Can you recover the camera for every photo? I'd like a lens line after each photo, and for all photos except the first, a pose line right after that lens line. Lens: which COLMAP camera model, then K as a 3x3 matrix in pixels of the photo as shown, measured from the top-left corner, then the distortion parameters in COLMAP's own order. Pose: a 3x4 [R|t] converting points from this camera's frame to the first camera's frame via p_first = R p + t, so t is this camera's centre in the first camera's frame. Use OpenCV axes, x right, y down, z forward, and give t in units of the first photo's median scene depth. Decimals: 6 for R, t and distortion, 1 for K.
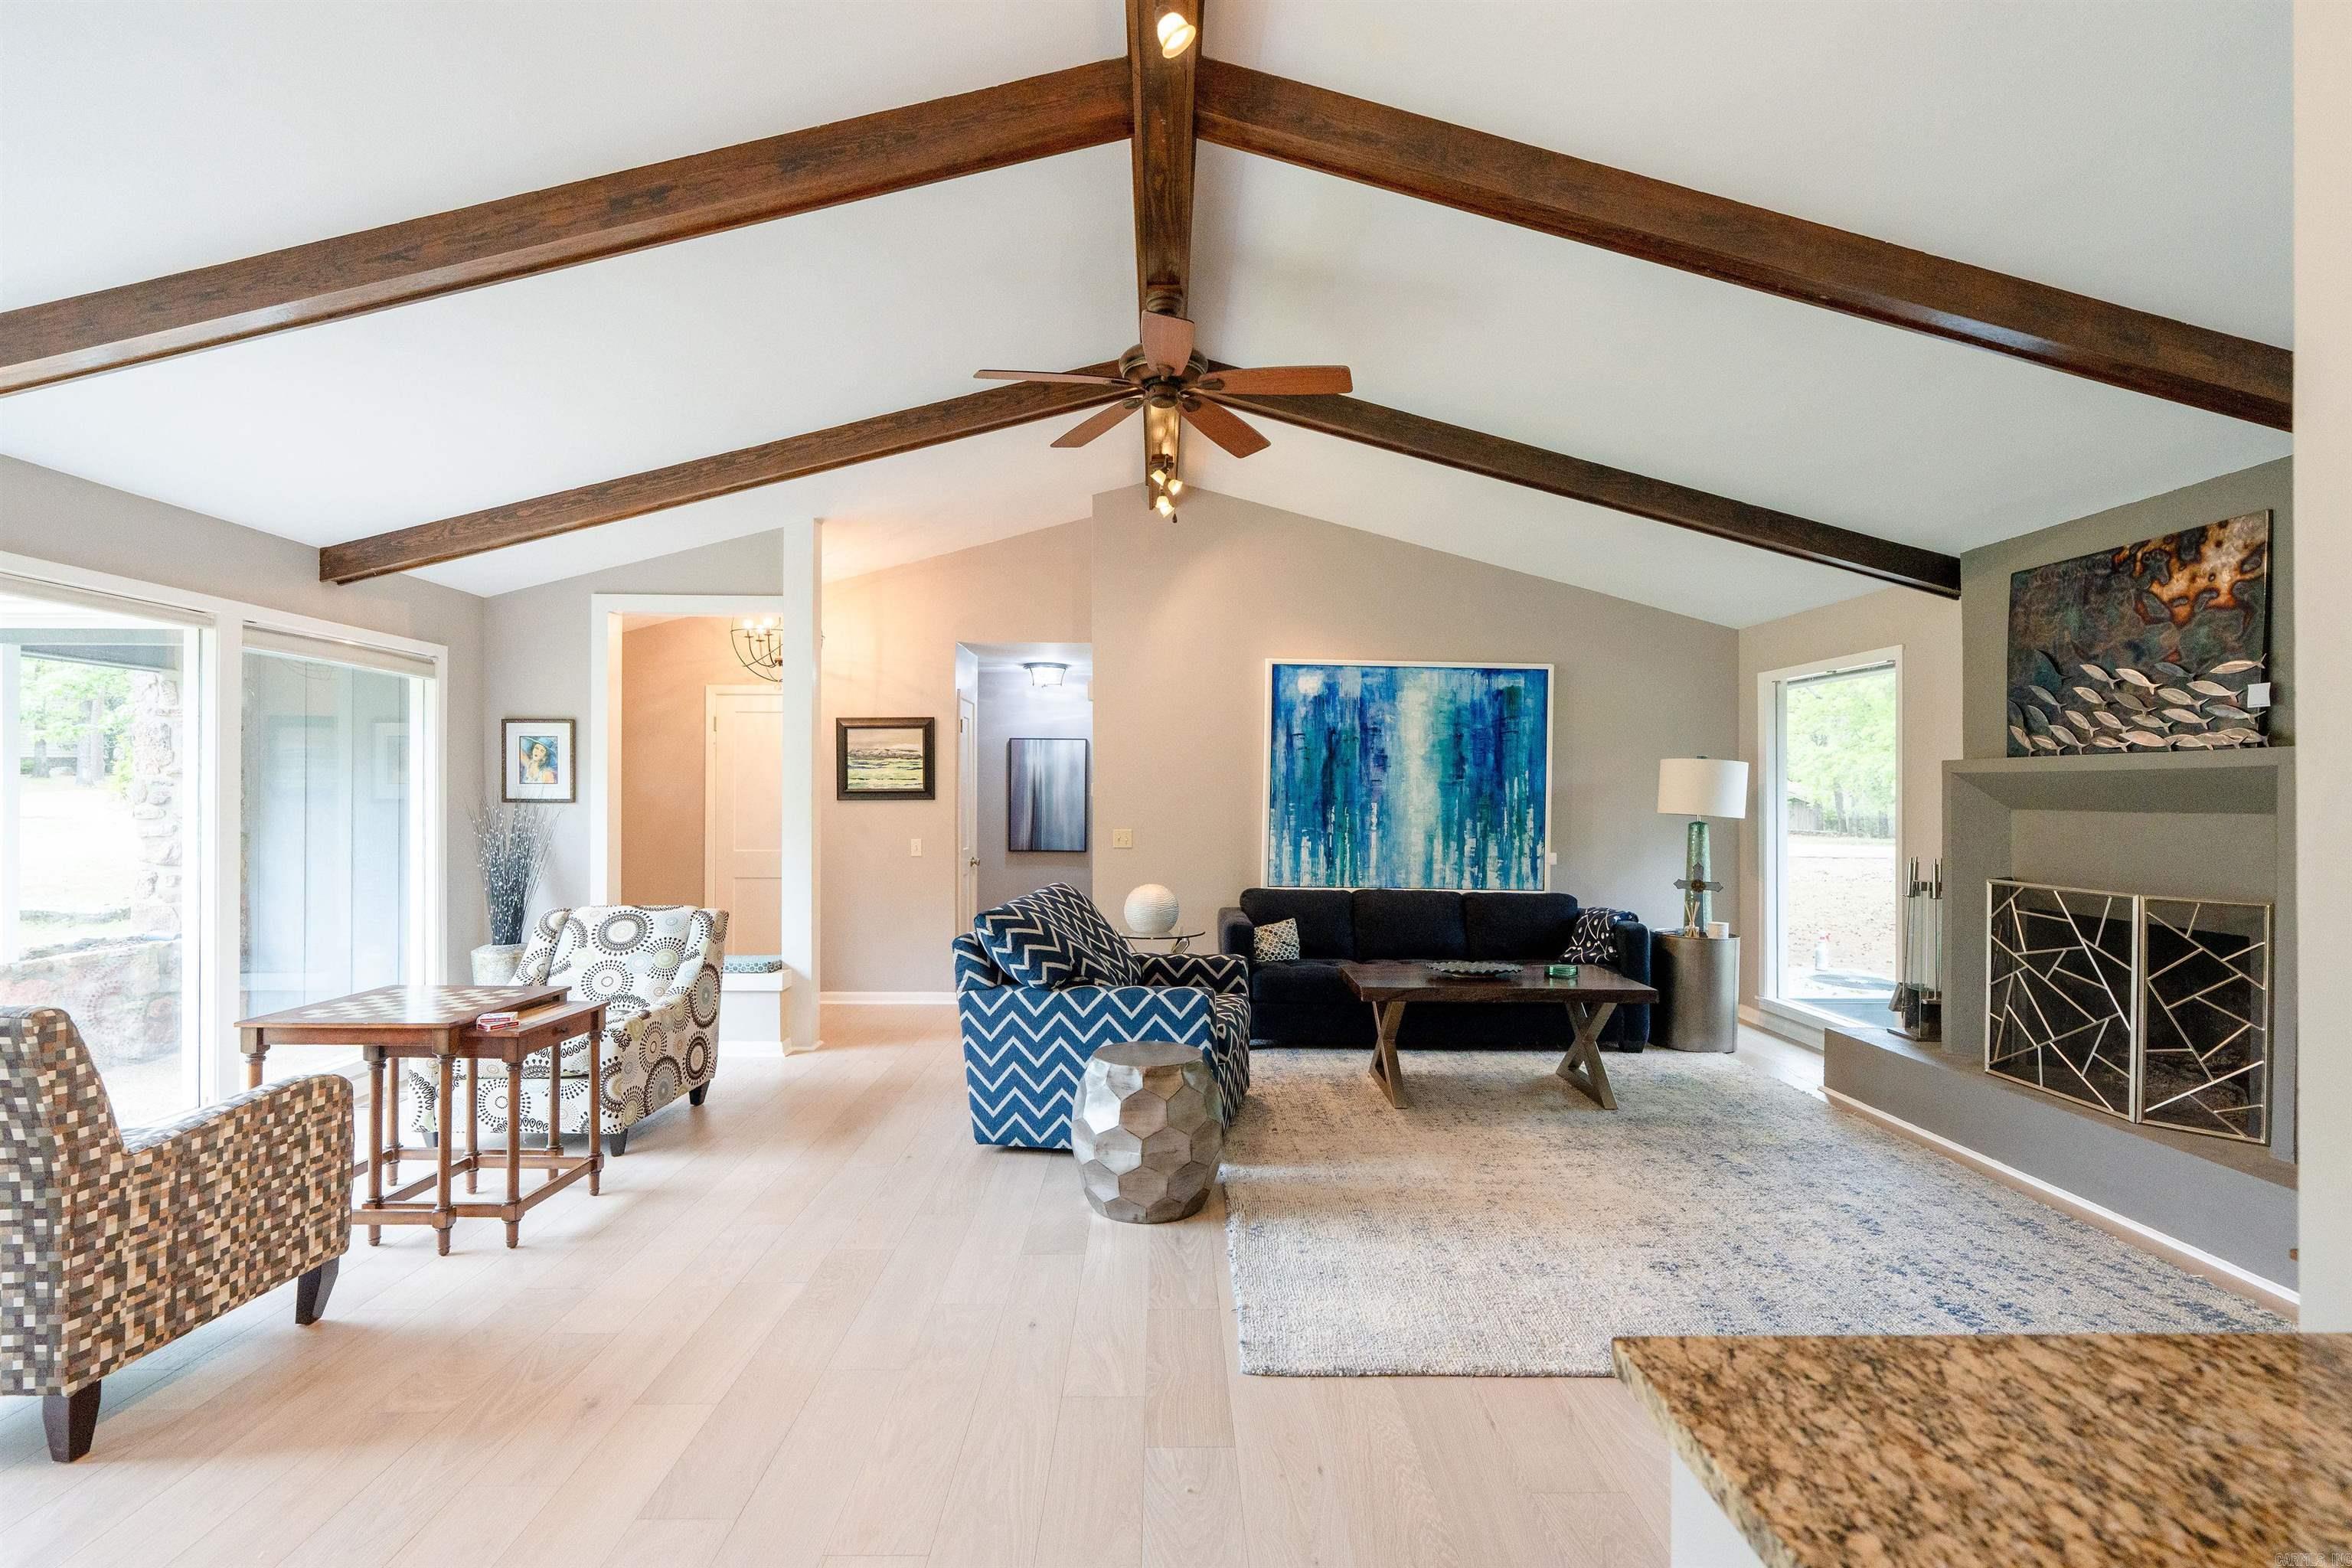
lens RADIAL K [[1068.8, 0, 1177.4], [0, 1068.8, 787.9], [0, 0, 1]] dist [-0.006992, 0.002022]
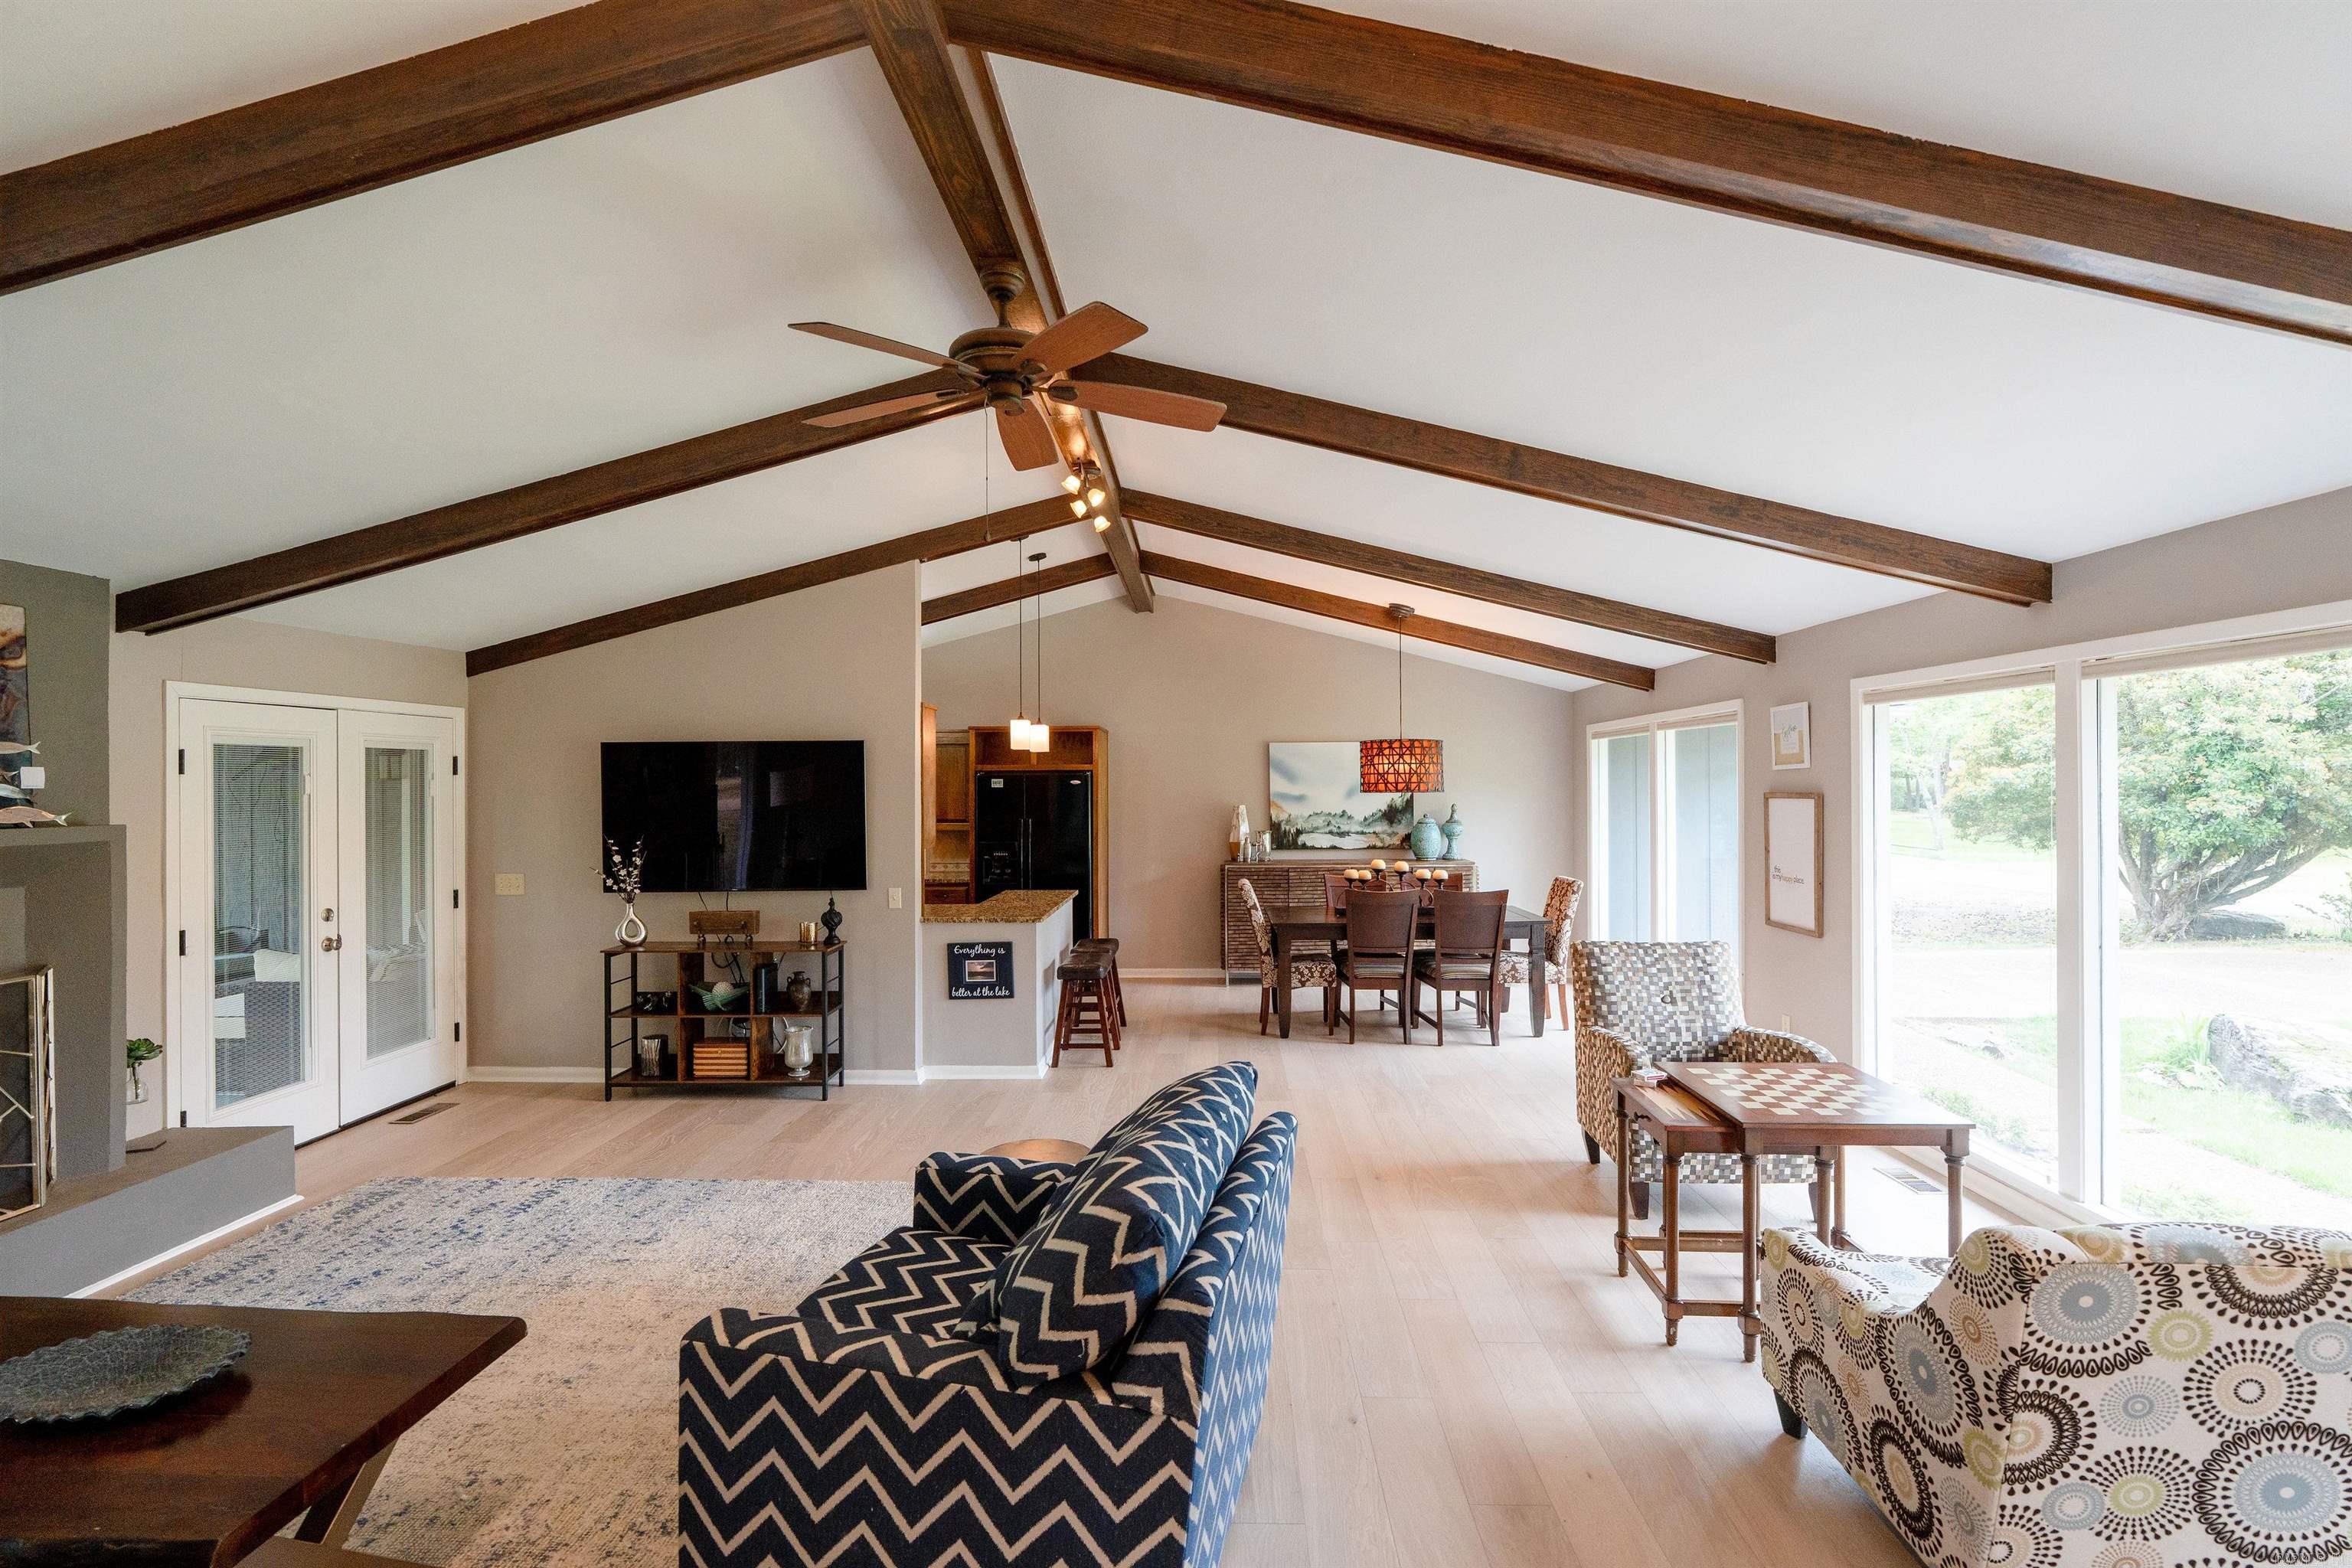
lens RADIAL K [[1056.8, 0, 1176.0], [0, 1056.8, 784.0], [0, 0, 1]] dist [-0.008122, 0.003738]
pose [[-0.998321, 0.003376, 0.057817, -0.155466], [0.003049, 0.999979, -0.005735, -0.051486], [-0.057835, -0.005549, -0.998311, 1.457312]]
